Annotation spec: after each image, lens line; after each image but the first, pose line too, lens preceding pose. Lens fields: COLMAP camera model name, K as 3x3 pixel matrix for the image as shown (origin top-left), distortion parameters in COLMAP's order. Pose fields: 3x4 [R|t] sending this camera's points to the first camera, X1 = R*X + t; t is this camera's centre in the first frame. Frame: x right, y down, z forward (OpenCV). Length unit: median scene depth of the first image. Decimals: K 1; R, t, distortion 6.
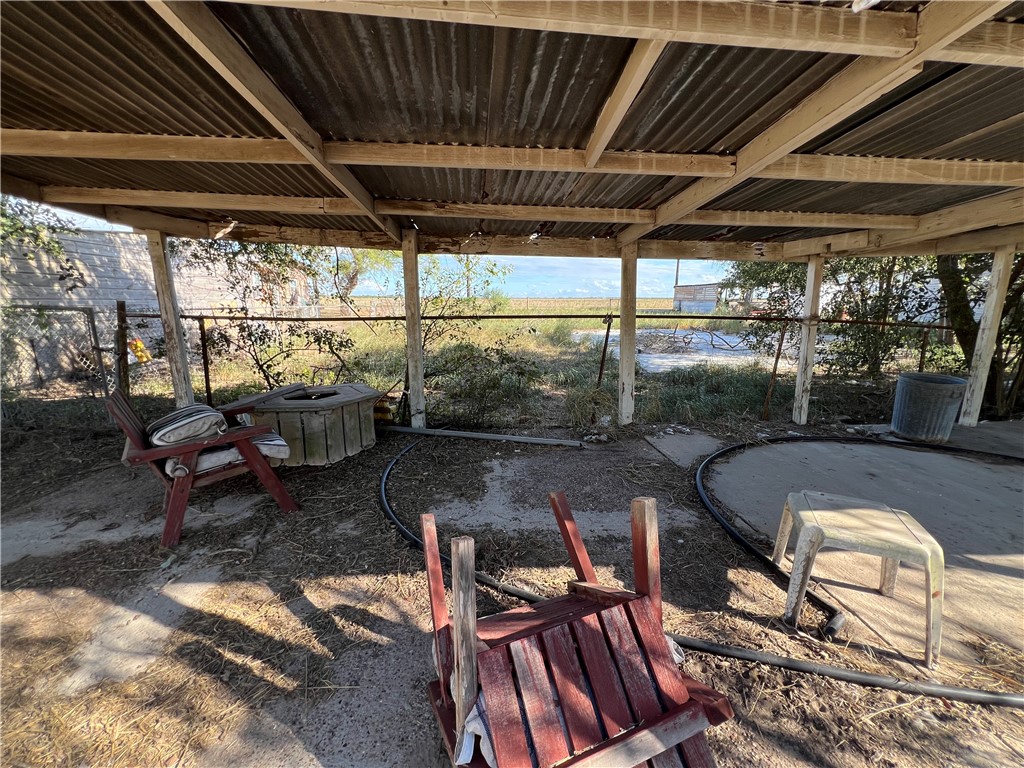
lens RADIAL K [[414.5, 0, 510.5], [0, 414.5, 383.4], [0, 0, 1]] dist [0.001267, 0.000423]
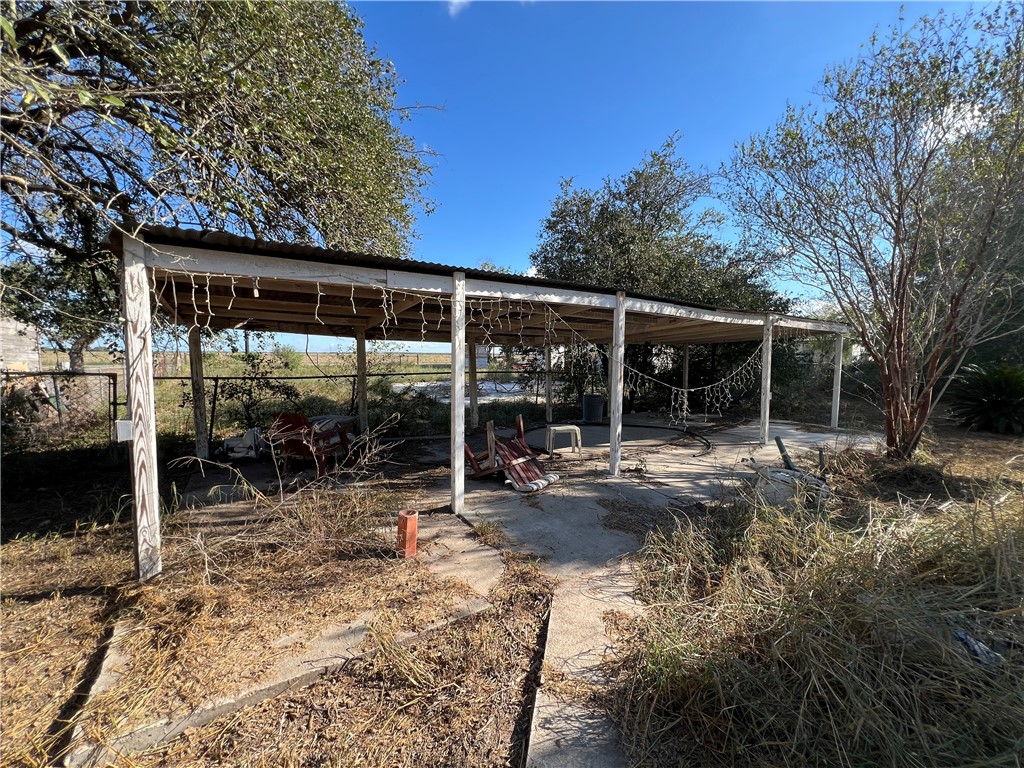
lens RADIAL K [[414.5, 0, 510.5], [0, 414.5, 383.4], [0, 0, 1]] dist [0.001267, 0.000423]
pose [[0.866995, -0.032241, 0.497273, -0.744261], [0.096594, 0.989851, -0.104235, 0.156041], [-0.488865, 0.138404, 0.861310, -1.070668]]
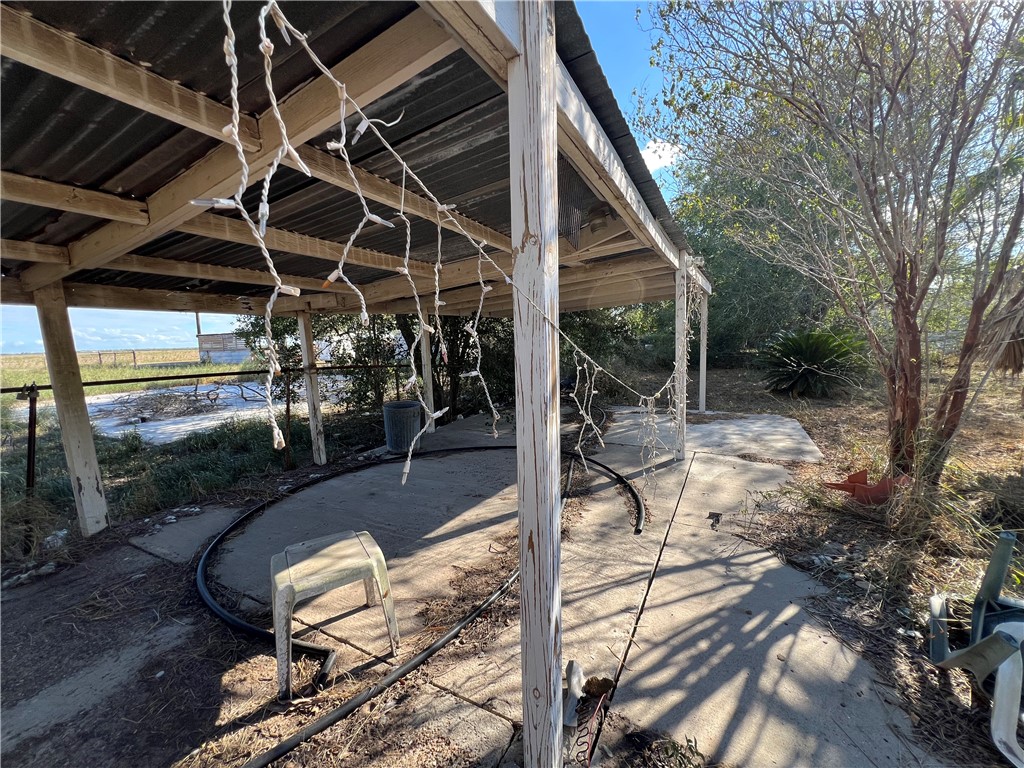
lens RADIAL K [[413.5, 0, 512.0], [0, 413.5, 384.0], [0, 0, 1]] dist [-0.001359, 0.000573]
pose [[0.534530, -0.113635, 0.837475, 0.133514], [0.203790, 0.979011, 0.002768, -0.012619], [-0.820212, 0.169189, 0.546468, -0.036457]]
